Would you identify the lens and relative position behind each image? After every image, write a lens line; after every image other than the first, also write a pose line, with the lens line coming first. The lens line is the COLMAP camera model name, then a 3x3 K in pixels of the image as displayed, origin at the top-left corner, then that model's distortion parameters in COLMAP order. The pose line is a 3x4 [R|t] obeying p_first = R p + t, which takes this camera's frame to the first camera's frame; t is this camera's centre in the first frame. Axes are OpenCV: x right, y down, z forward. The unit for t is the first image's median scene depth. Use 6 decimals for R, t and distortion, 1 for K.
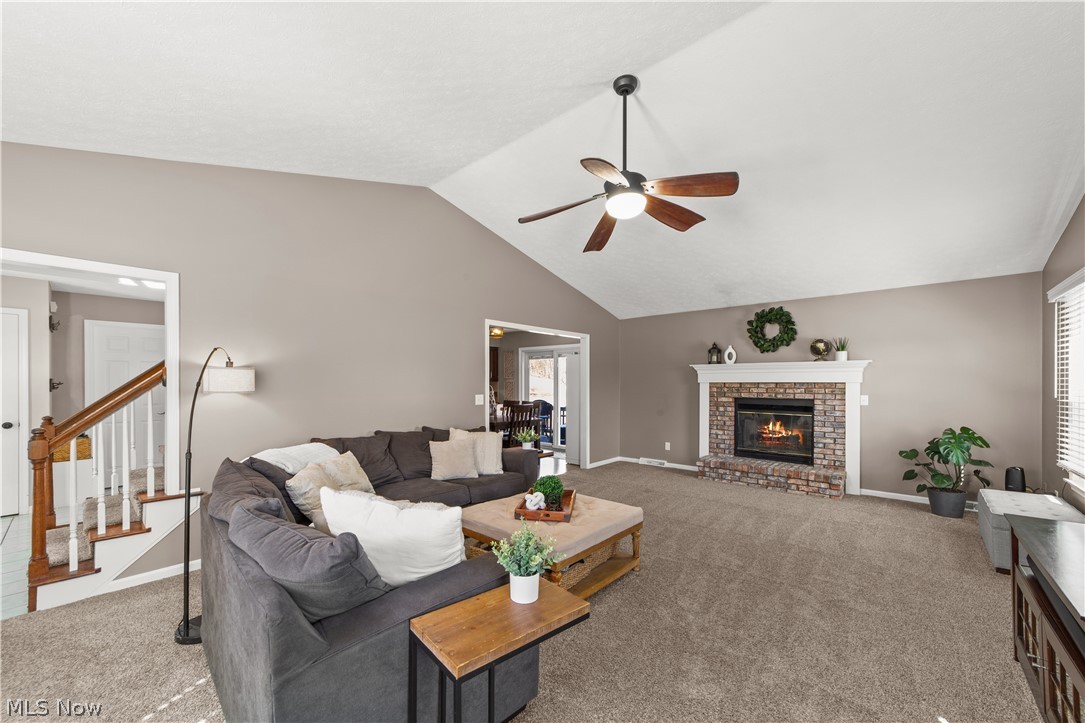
lens RADIAL K [[430.4, 0, 554.7], [0, 430.4, 381.7], [0, 0, 1]] dist [-0.001781, 0.005607]
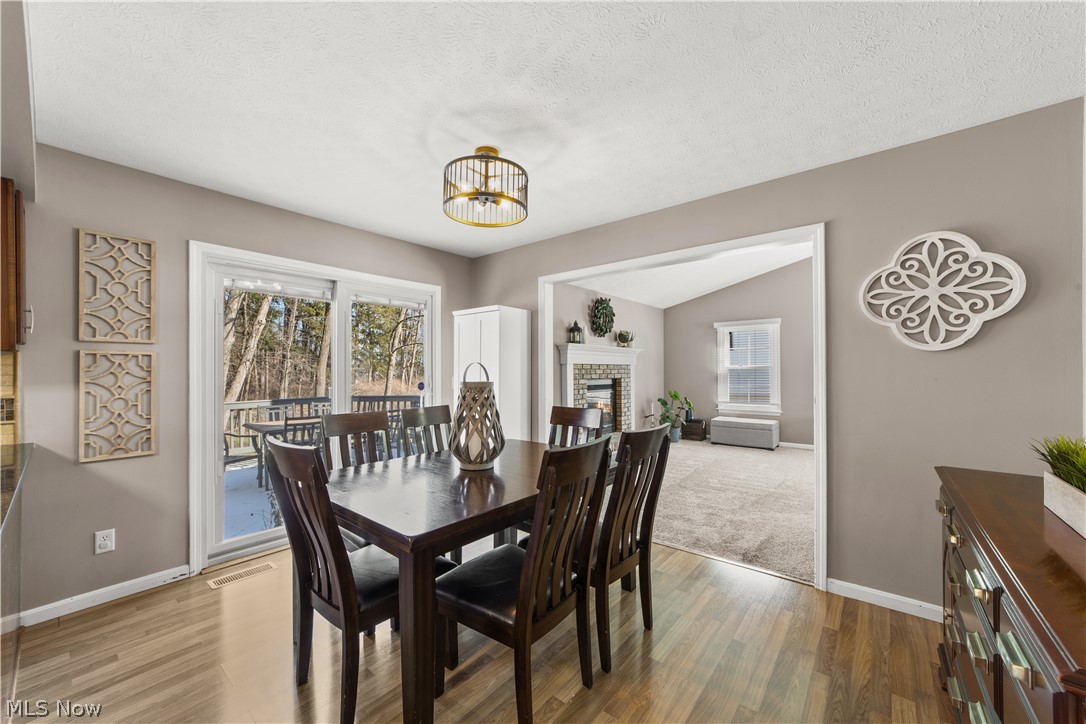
lens RADIAL K [[409.1, 0, 535.9], [0, 409.1, 366.4], [0, 0, 1]] dist [-0.011095, 0.000054]
pose [[-0.017750, 0.009076, 0.999801, -0.559256], [0.000370, 0.999959, -0.009071, 0.016767], [-0.999842, 0.000209, -0.017752, 1.209453]]
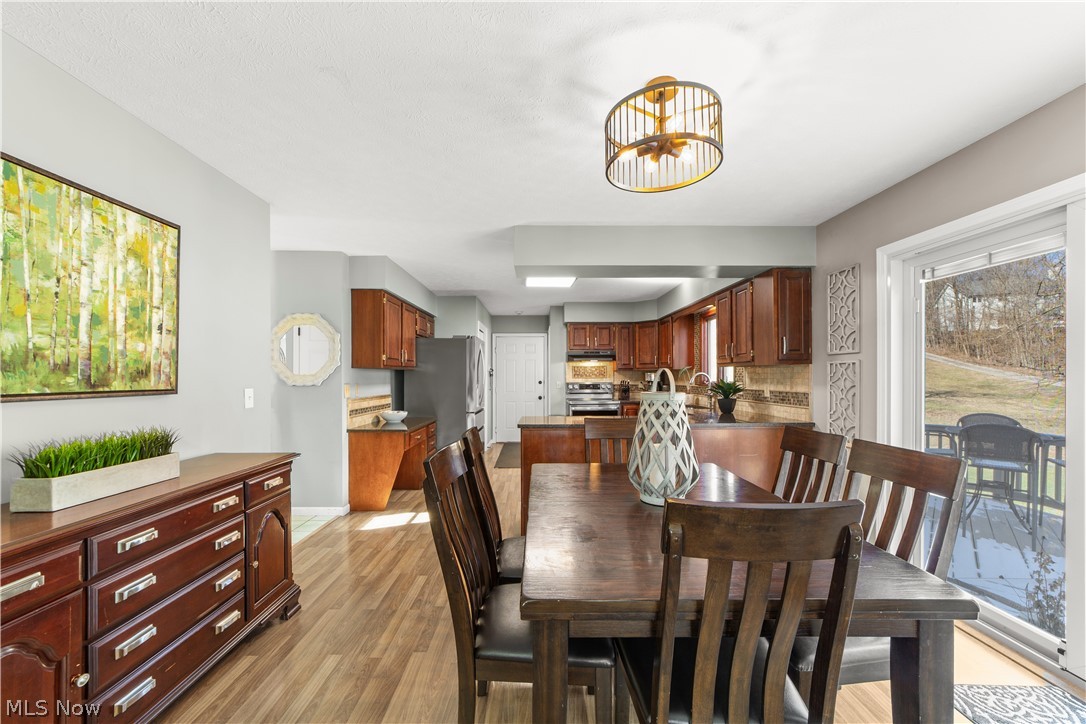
lens RADIAL K [[422.8, 0, 539.0], [0, 422.8, 377.8], [0, 0, 1]] dist [0.000521, 0.000286]
pose [[0.661337, 0.002170, -0.750085, -0.023853], [0.003582, 0.999975, 0.006052, 0.014599], [0.750080, -0.006690, 0.661313, 0.989864]]
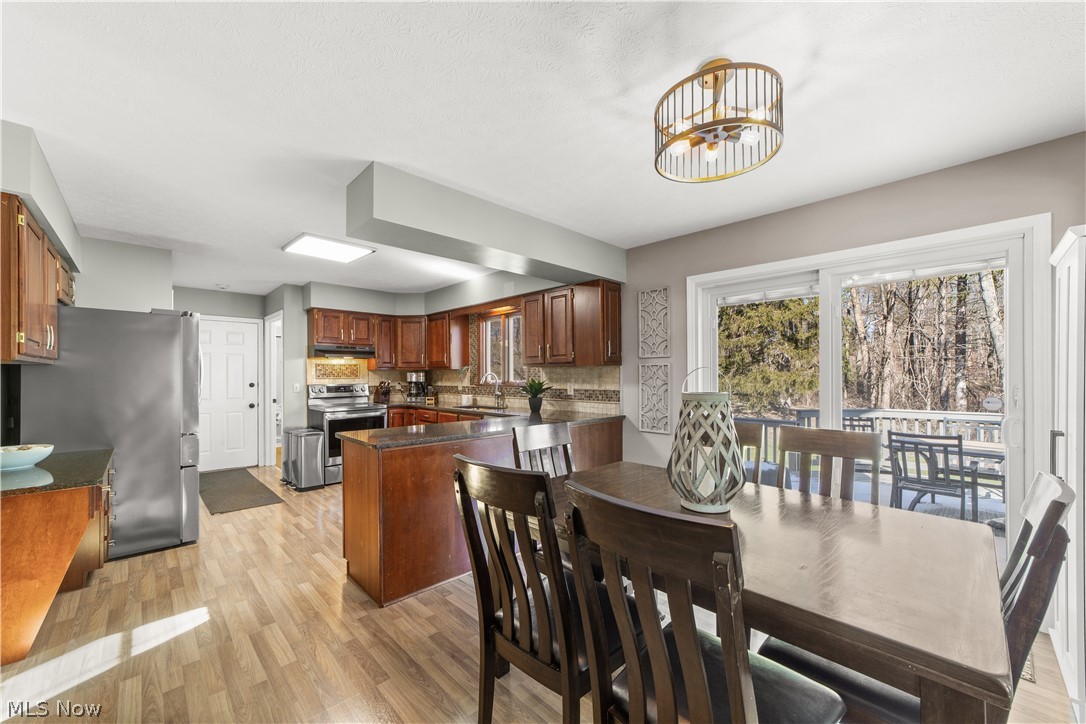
lens RADIAL K [[422.8, 0, 539.0], [0, 422.8, 377.8], [0, 0, 1]] dist [0.000521, 0.000286]
pose [[0.995513, -0.001292, -0.094614, -0.275403], [0.002007, 0.999970, 0.007458, 0.014798], [0.094601, -0.007615, 0.995486, 0.962084]]
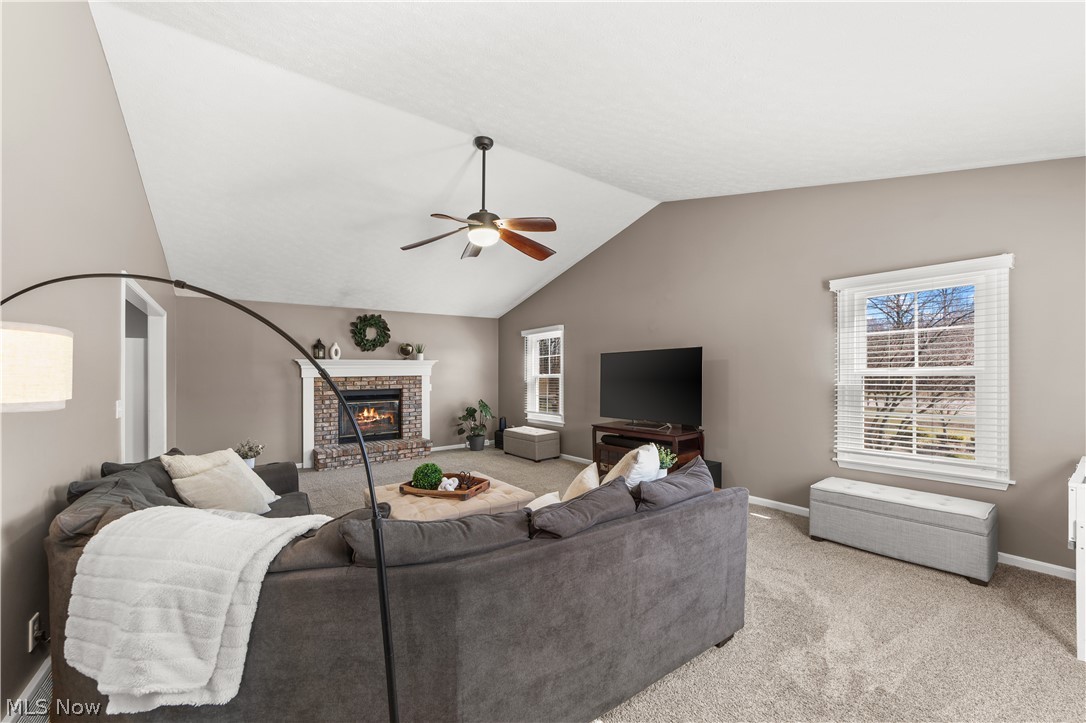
lens RADIAL K [[416.5, 0, 536.3], [0, 416.5, 370.8], [0, 0, 1]] dist [-0.017576, 0.010950]
pose [[0.225502, 0.003962, 0.974235, -0.530079], [0.014164, 0.999873, -0.007344, 0.001436], [-0.974140, 0.015455, 0.225417, 0.291982]]
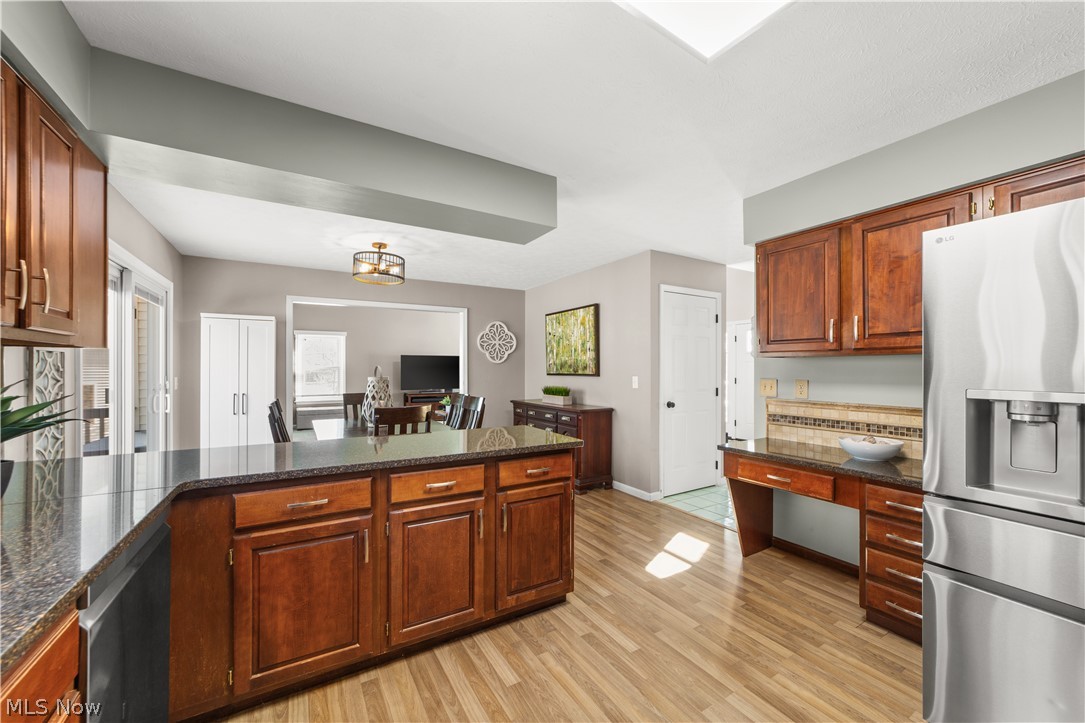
lens RADIAL K [[416.1, 0, 535.8], [0, 416.1, 370.8], [0, 0, 1]] dist [-0.017576, 0.010950]
pose [[-0.947634, -0.000353, 0.319357, -0.630040], [0.000382, 0.999997, 0.002239, 0.016364], [-0.319357, 0.002244, -0.947632, 1.788465]]
